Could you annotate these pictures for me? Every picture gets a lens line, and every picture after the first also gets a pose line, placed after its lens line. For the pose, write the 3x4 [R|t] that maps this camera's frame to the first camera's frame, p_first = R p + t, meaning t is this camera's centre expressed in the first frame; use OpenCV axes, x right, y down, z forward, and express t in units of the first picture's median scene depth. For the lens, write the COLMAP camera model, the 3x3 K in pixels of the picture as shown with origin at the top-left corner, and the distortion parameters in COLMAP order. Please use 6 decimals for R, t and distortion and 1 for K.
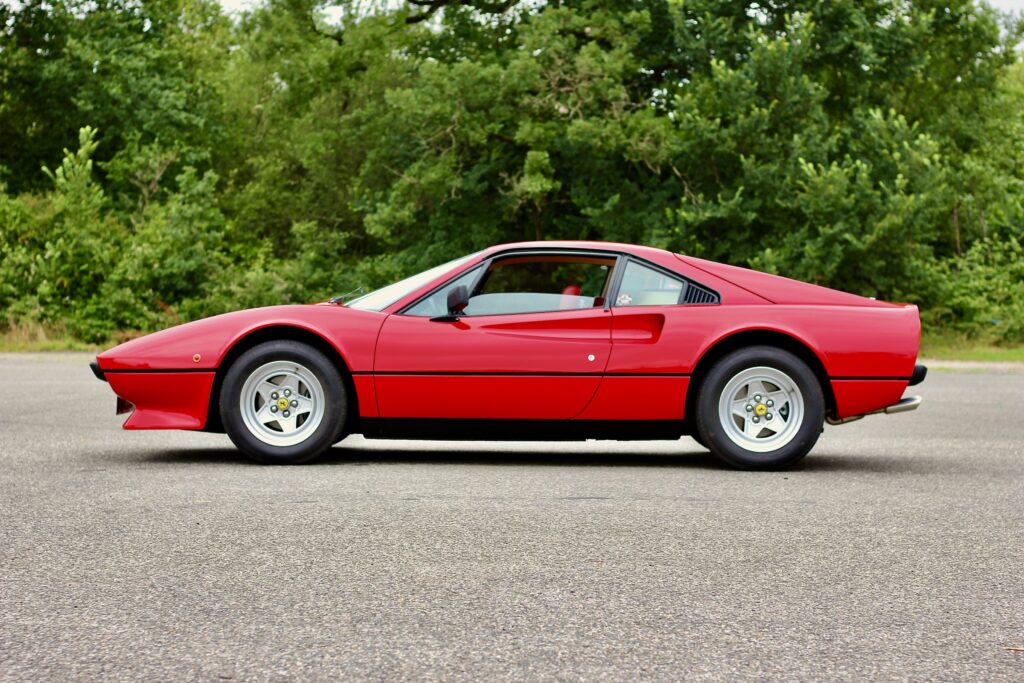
lens RADIAL K [[2594.6, 0, 512.0], [0, 2594.6, 341.5], [0, 0, 1]] dist [-0.122087, 0.767206]
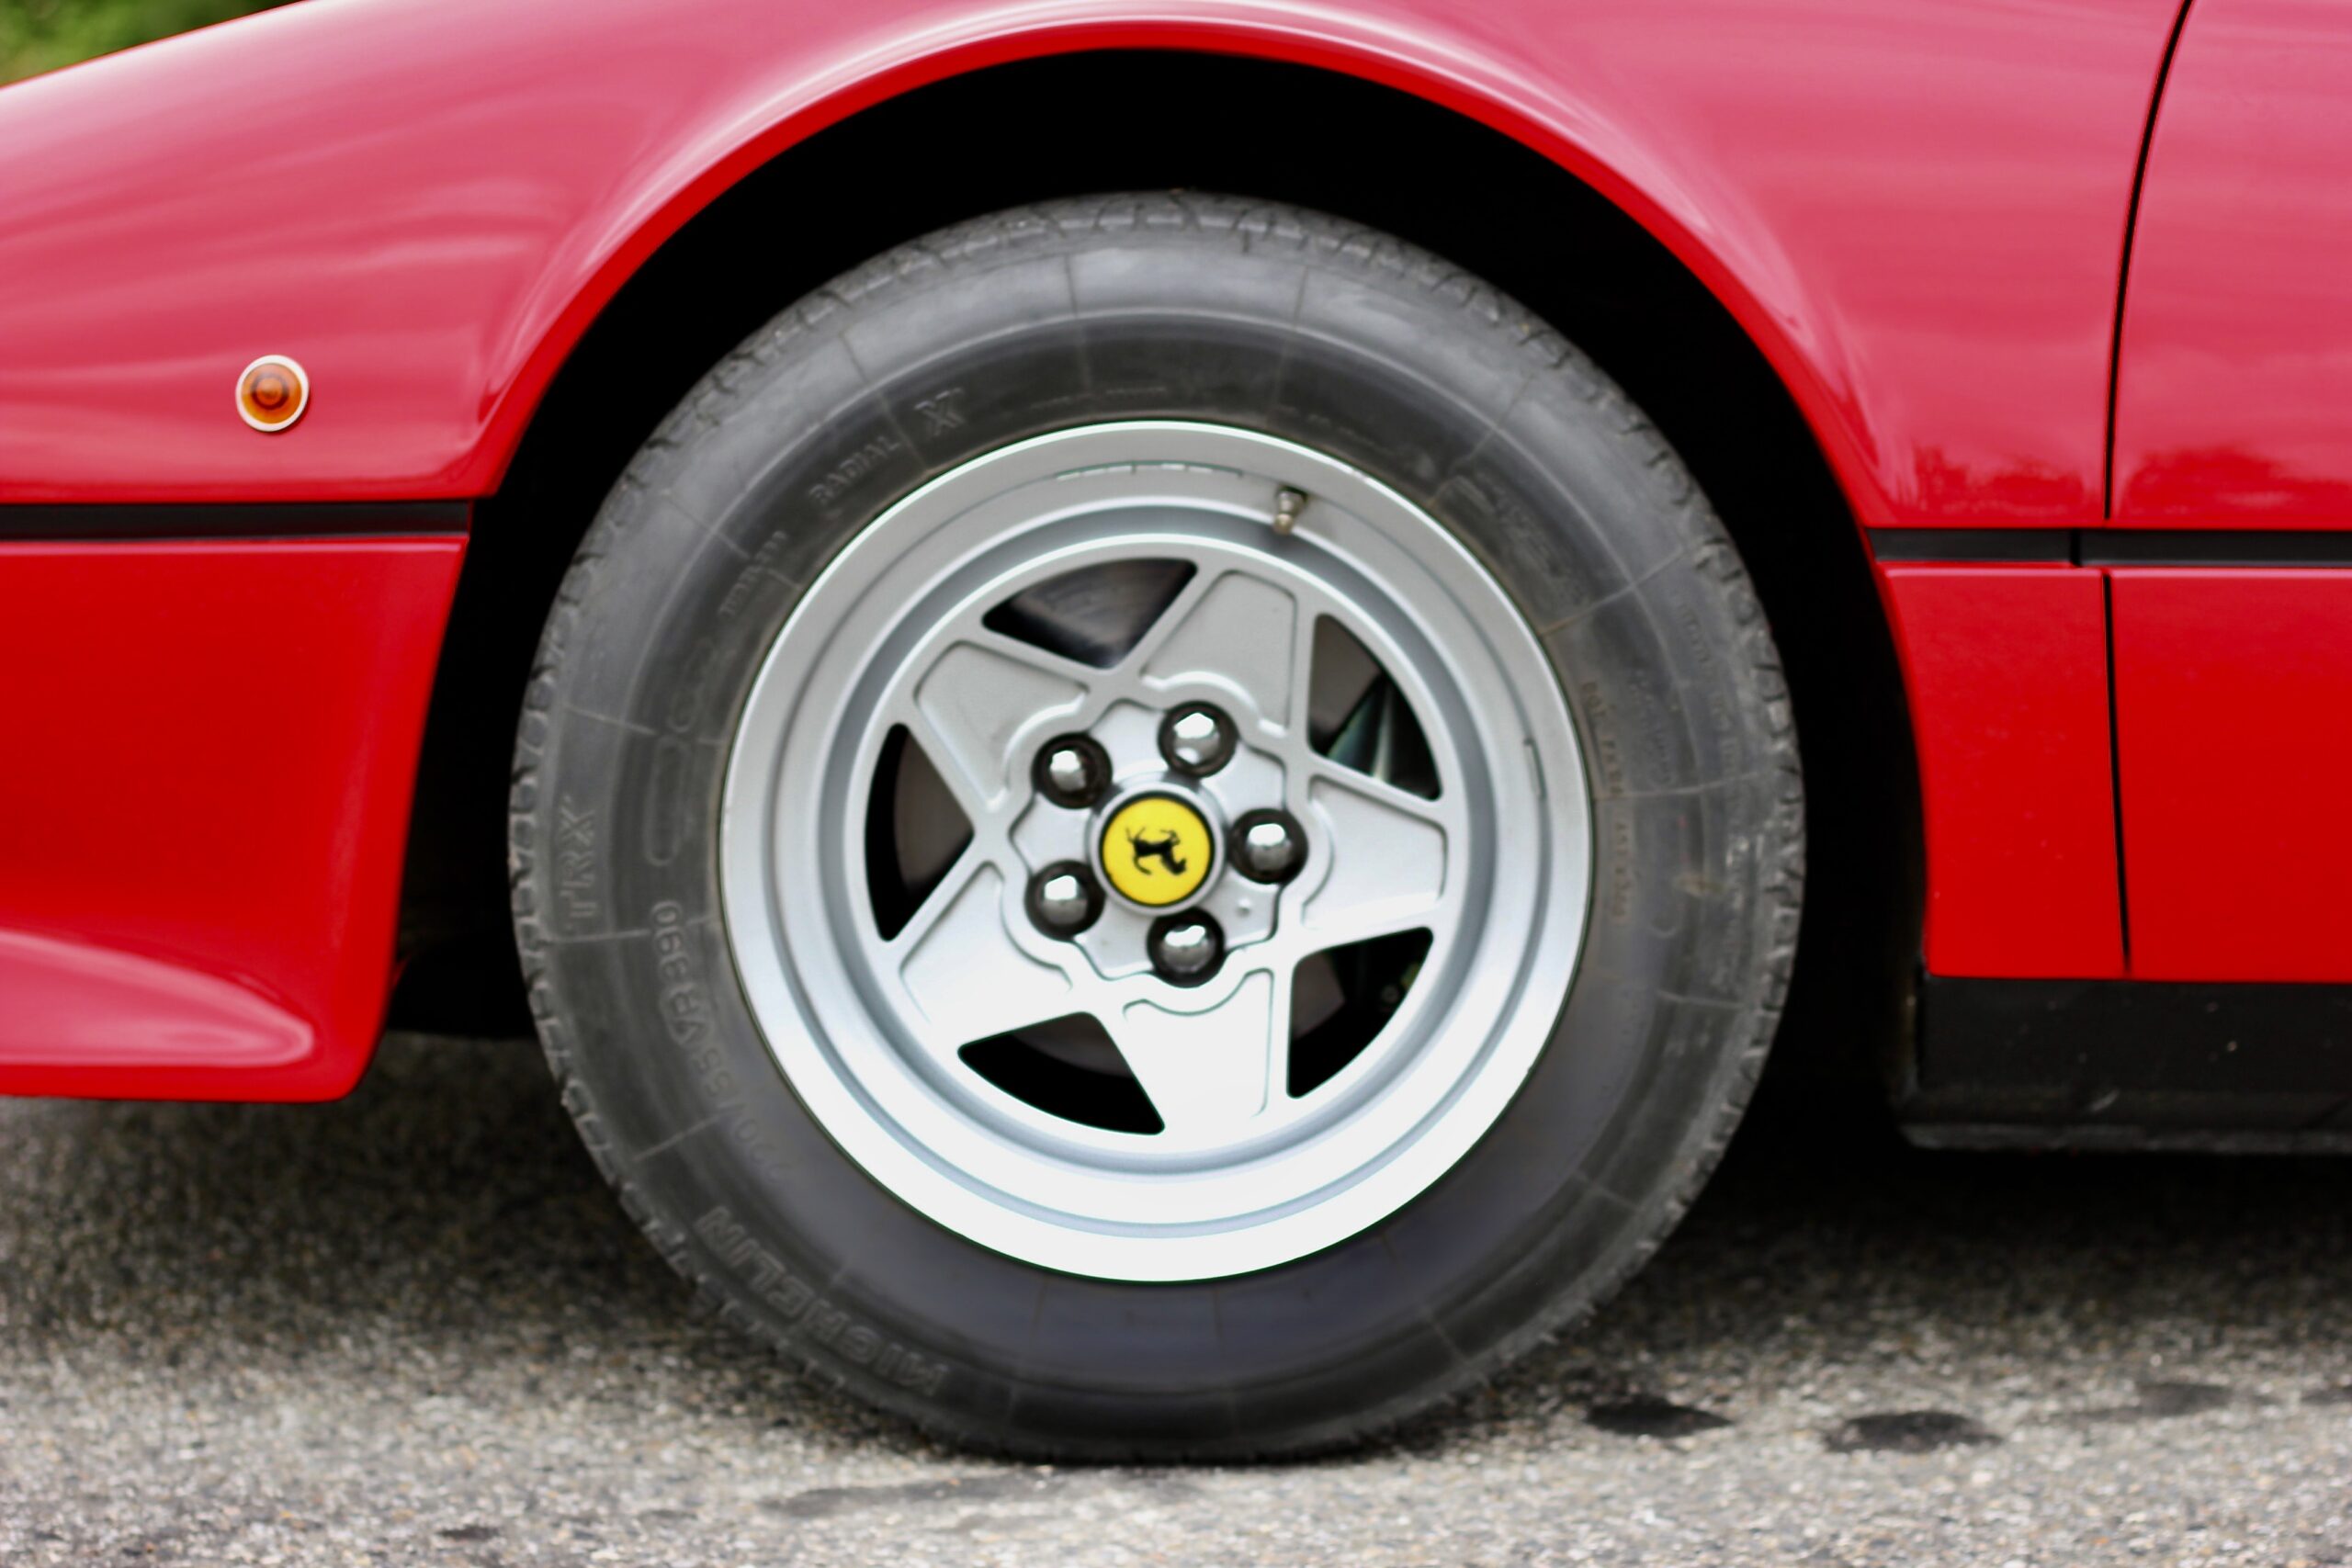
lens RADIAL K [[5492.8, 0, 1176.0], [0, 5492.8, 784.0], [0, 0, 1]] dist [-0.090368, 0.043269]
pose [[0.999994, -0.002729, 0.002189, -0.021032], [0.002447, 0.992755, 0.120127, -0.000866], [-0.002501, -0.120121, 0.992756, 0.189366]]
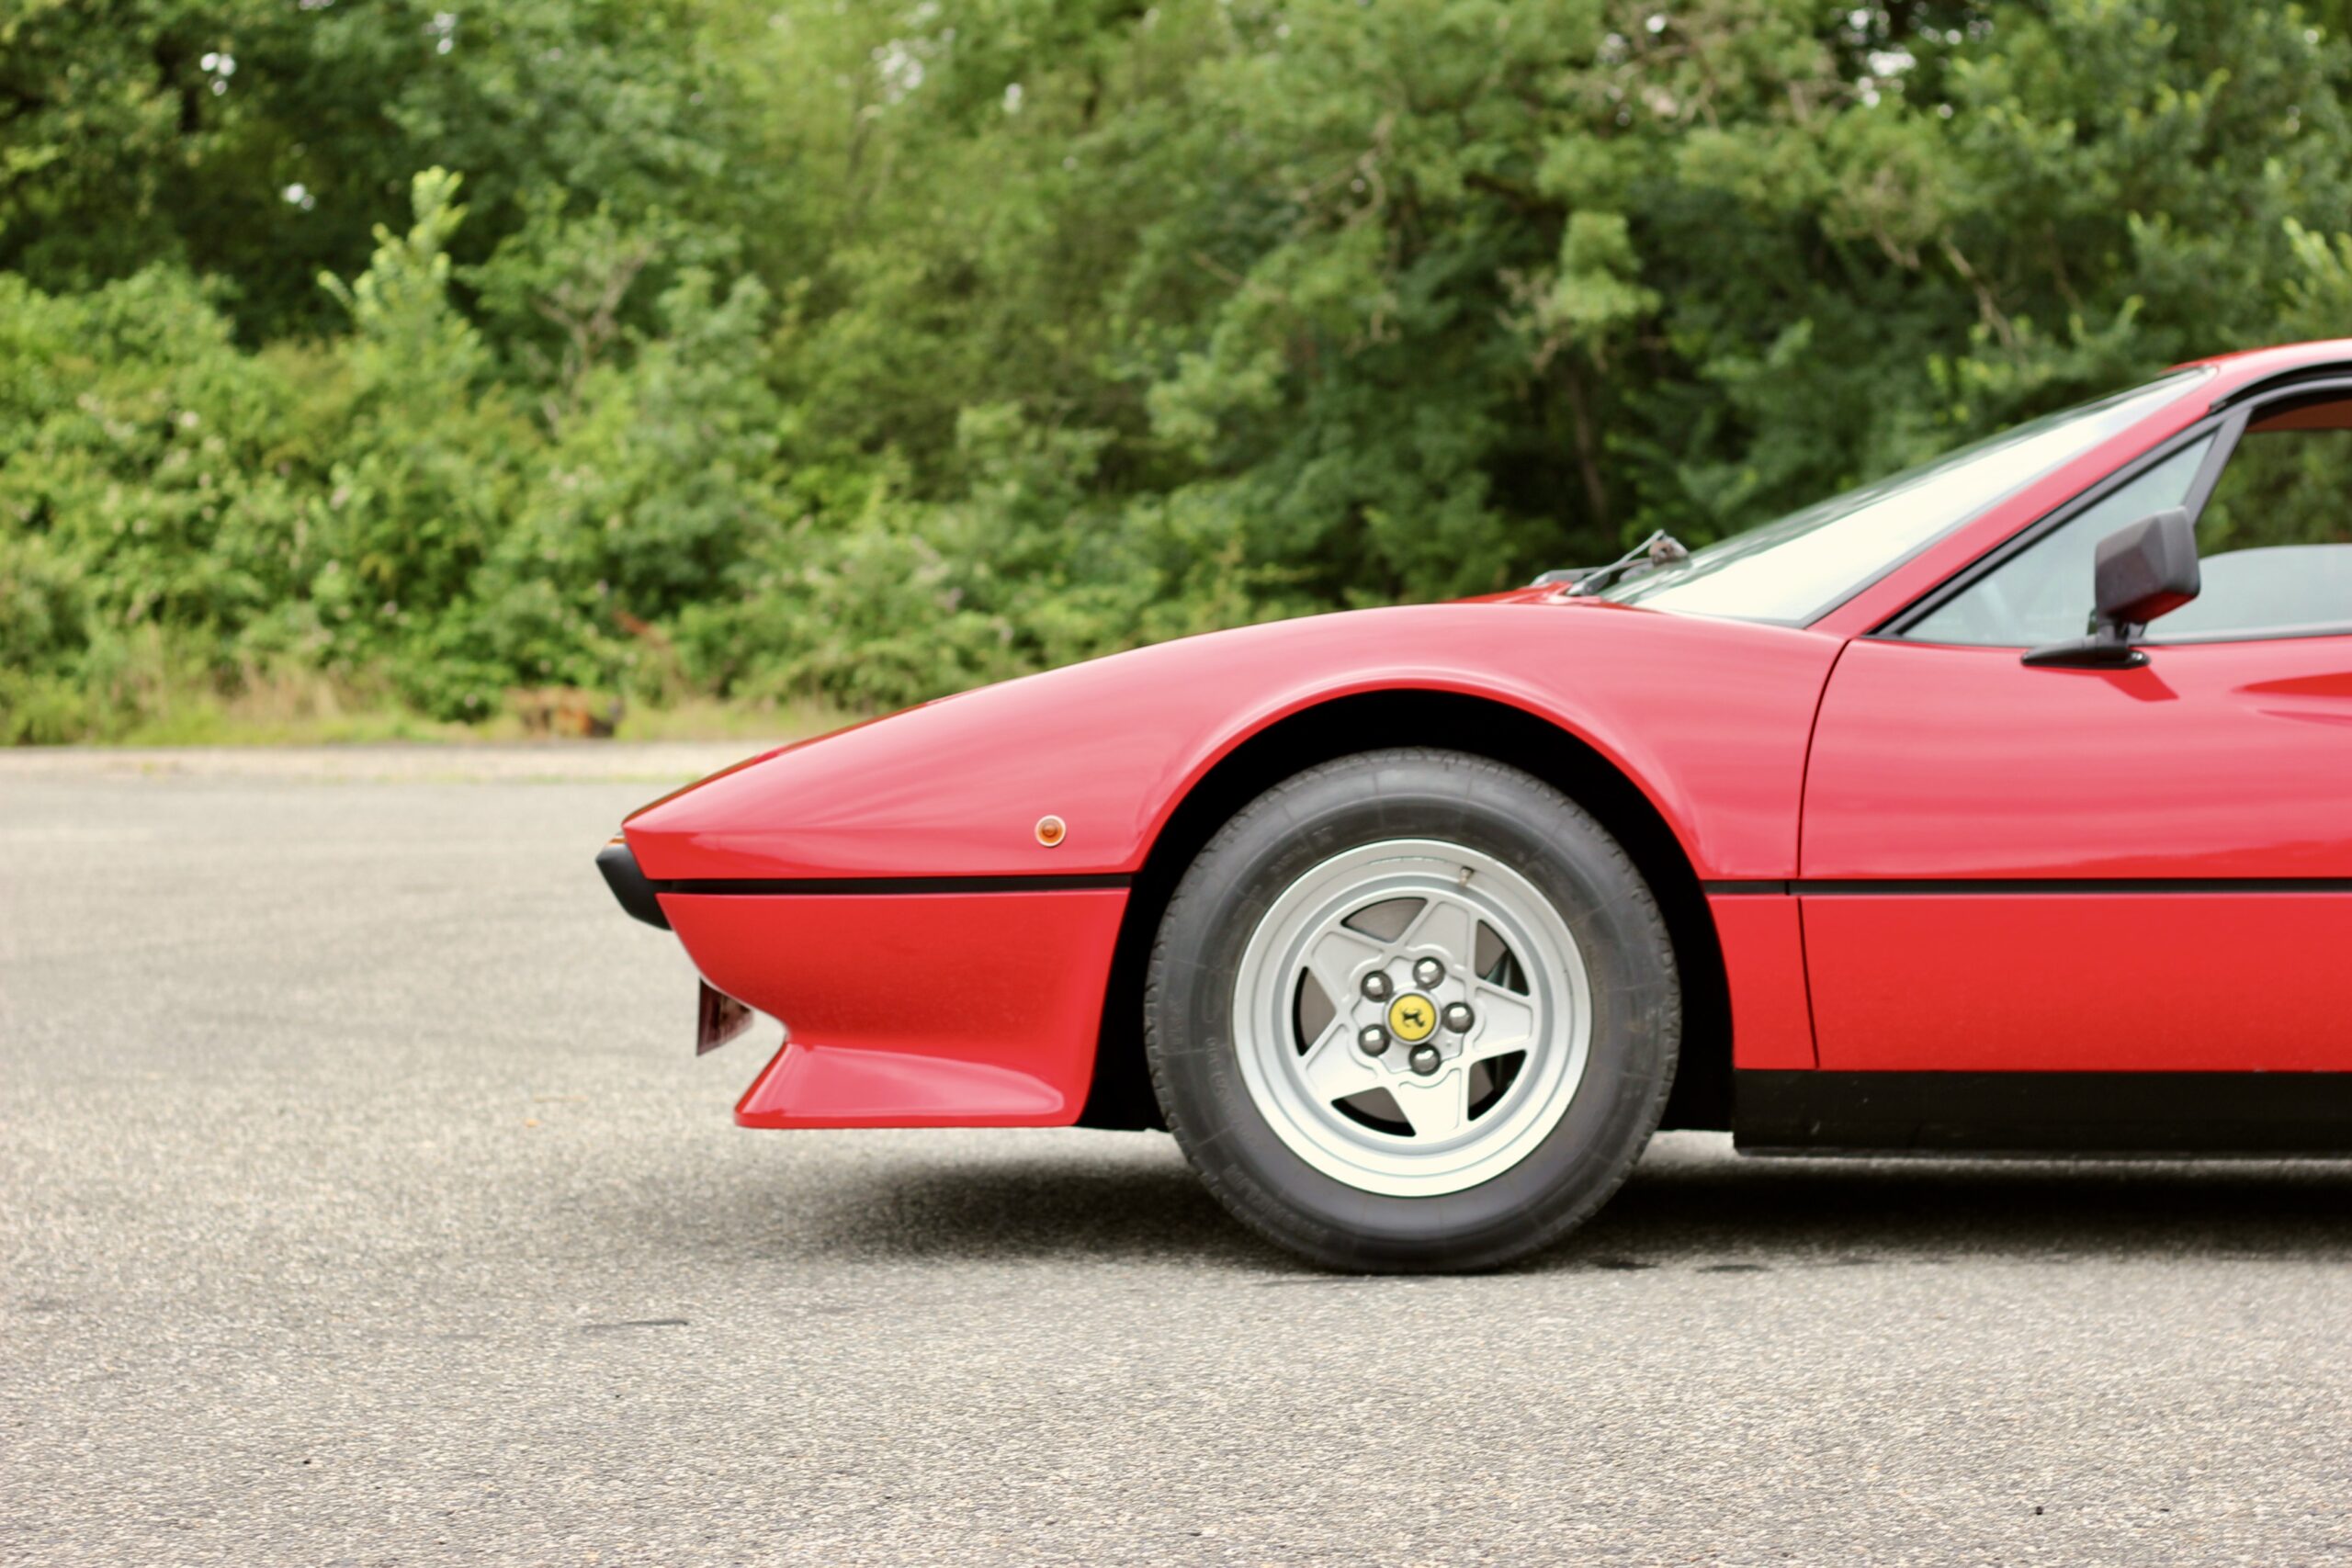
lens RADIAL K [[5958.8, 0, 1176.0], [0, 5958.8, 784.0], [0, 0, 1]] dist [-0.122087, 0.767206]
pose [[0.999296, -0.010390, -0.036061, -0.021515], [0.010894, 0.999845, 0.013822, -0.001282], [0.035911, -0.014205, 0.999254, 0.107823]]
